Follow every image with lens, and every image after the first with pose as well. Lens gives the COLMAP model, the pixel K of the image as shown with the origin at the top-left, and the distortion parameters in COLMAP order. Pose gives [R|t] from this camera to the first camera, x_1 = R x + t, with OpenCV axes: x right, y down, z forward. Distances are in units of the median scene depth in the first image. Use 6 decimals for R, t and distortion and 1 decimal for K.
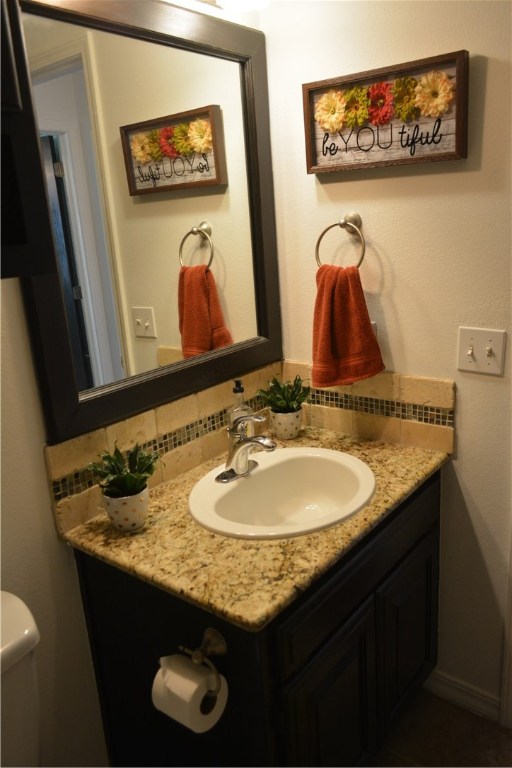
lens RADIAL K [[597.5, 0, 256.2], [0, 597.5, 383.8], [0, 0, 1]] dist [-0.008735, 0.005385]
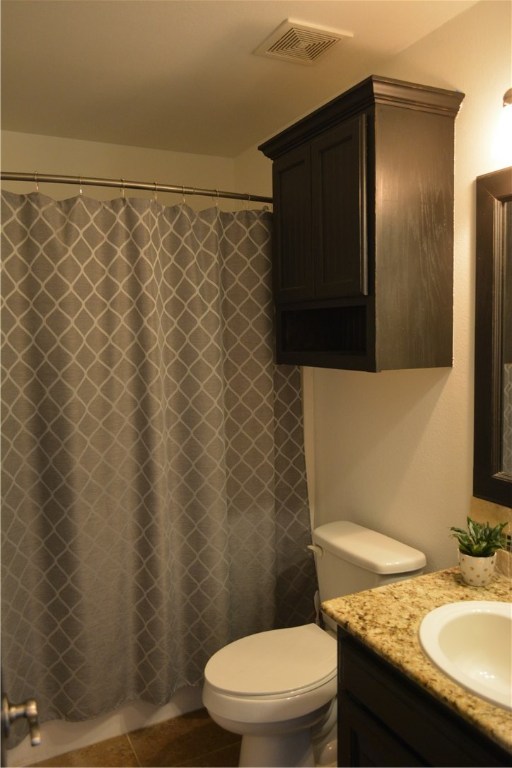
lens RADIAL K [[597.5, 0, 255.9], [0, 597.5, 384.4], [0, 0, 1]] dist [-0.008735, 0.005385]
pose [[-0.416050, 0.159010, -0.895331, 1.150699], [-0.194773, 0.946160, 0.258545, -0.433512], [0.888237, 0.281954, -0.362679, 1.035570]]
